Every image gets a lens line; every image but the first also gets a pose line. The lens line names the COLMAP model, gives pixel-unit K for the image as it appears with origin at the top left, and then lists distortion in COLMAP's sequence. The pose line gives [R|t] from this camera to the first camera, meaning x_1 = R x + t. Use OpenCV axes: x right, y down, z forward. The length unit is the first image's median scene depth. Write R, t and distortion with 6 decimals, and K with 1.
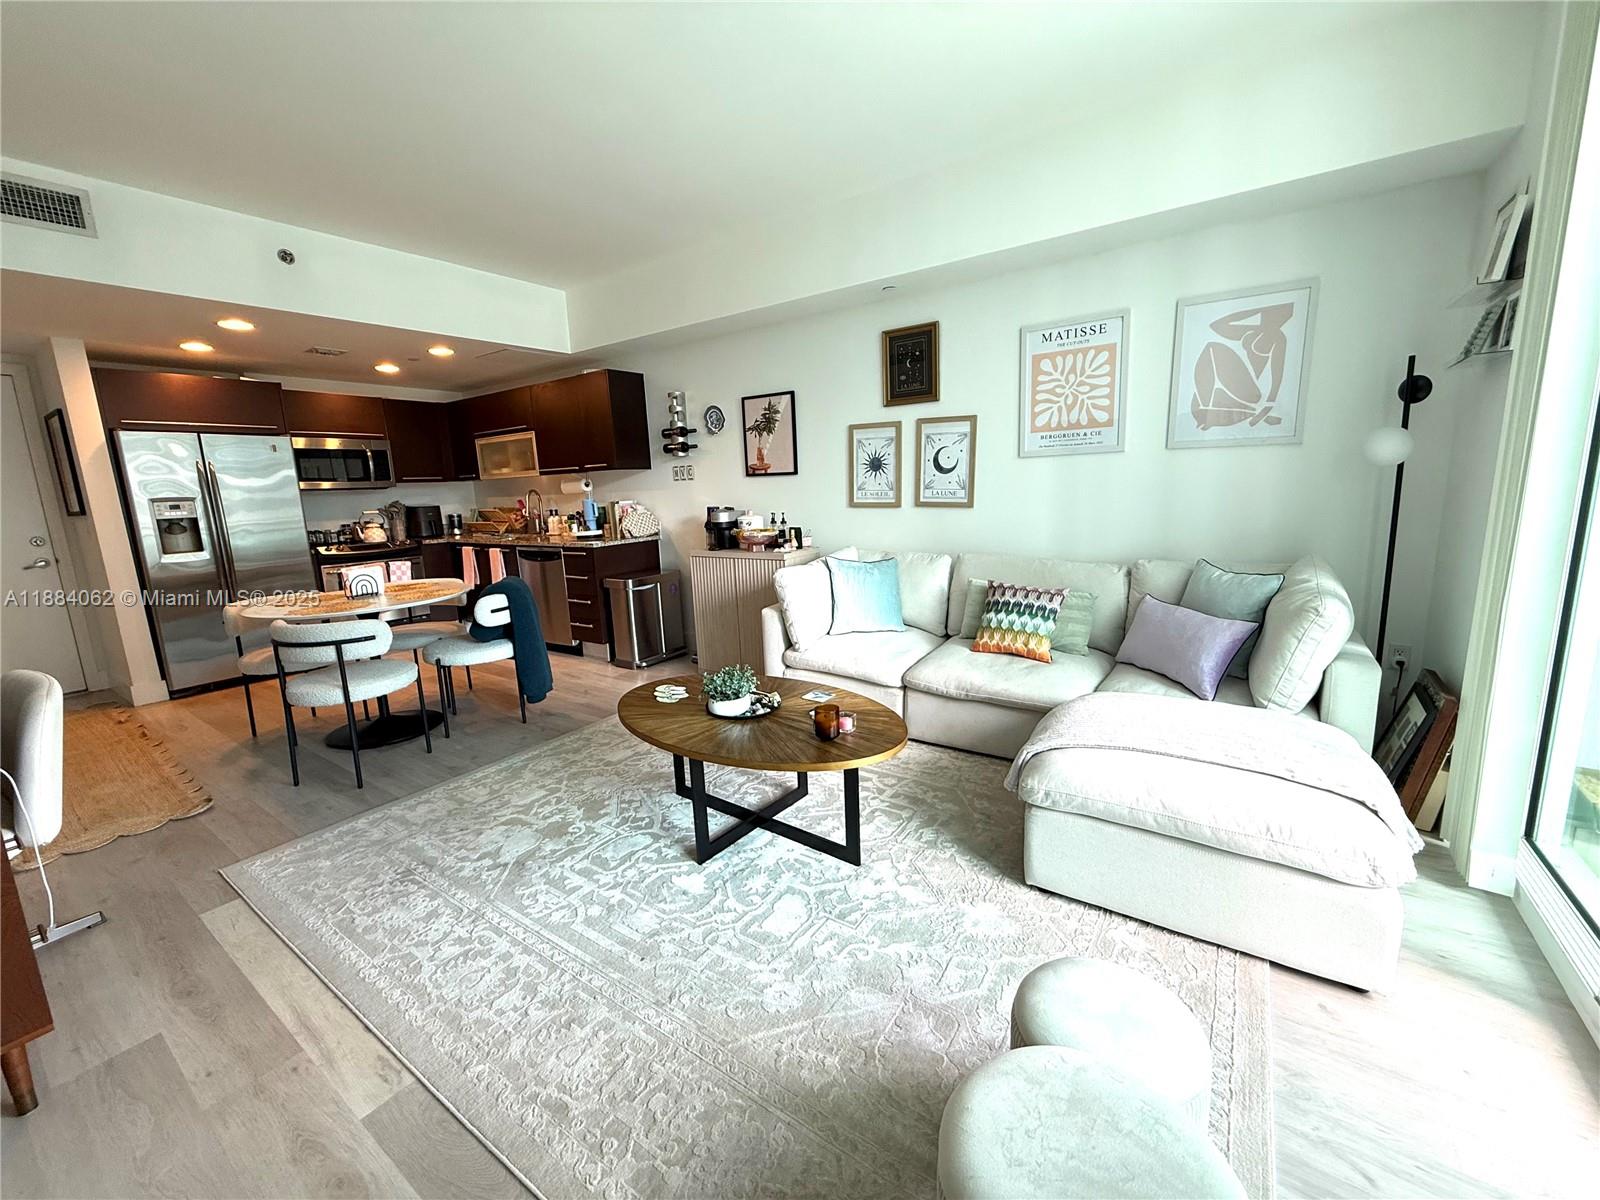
lens RADIAL K [[637.8, 0, 797.2], [0, 637.8, 597.3], [0, 0, 1]] dist [0.000327, 0.000033]
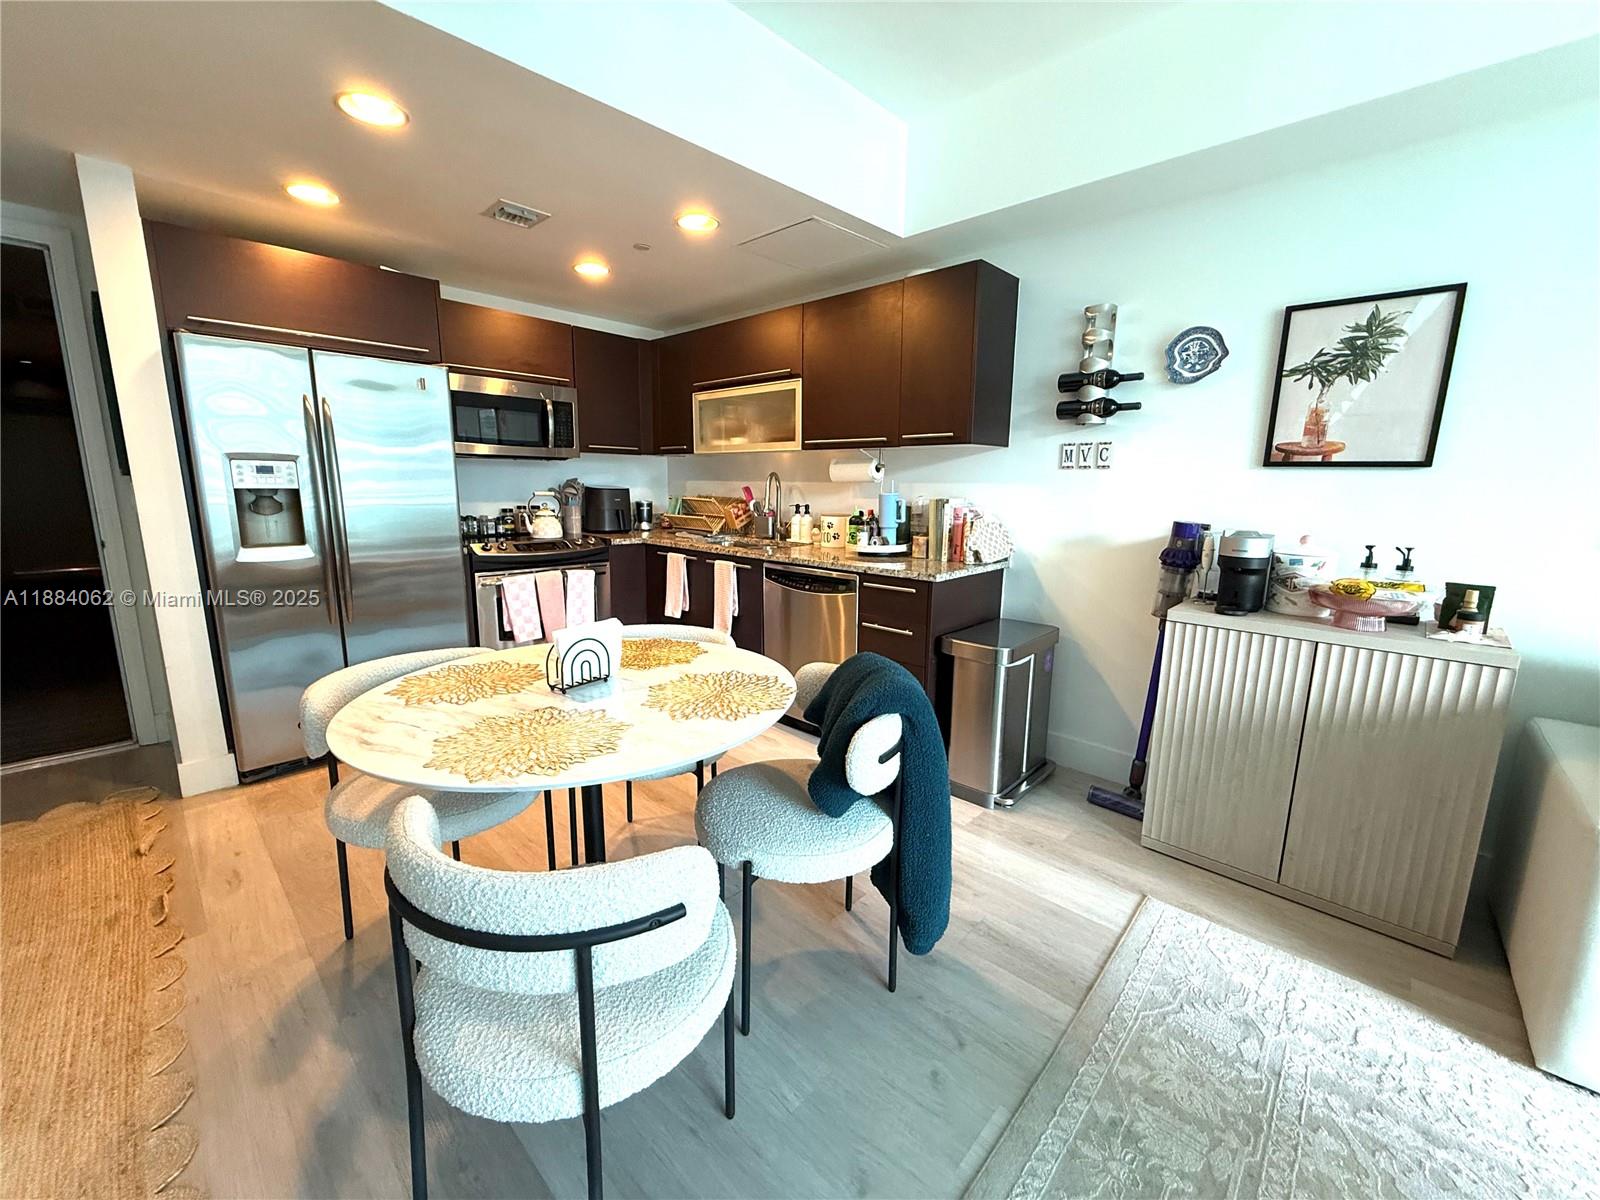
lens RADIAL K [[638.8, 0, 797.4], [0, 638.8, 595.8], [0, 0, 1]] dist [0.001143, -0.000310]
pose [[0.987758, 0.077158, -0.135575, -0.388034], [-0.076683, 0.997017, 0.008727, -0.066247], [0.135844, 0.001776, 0.990729, 0.468948]]
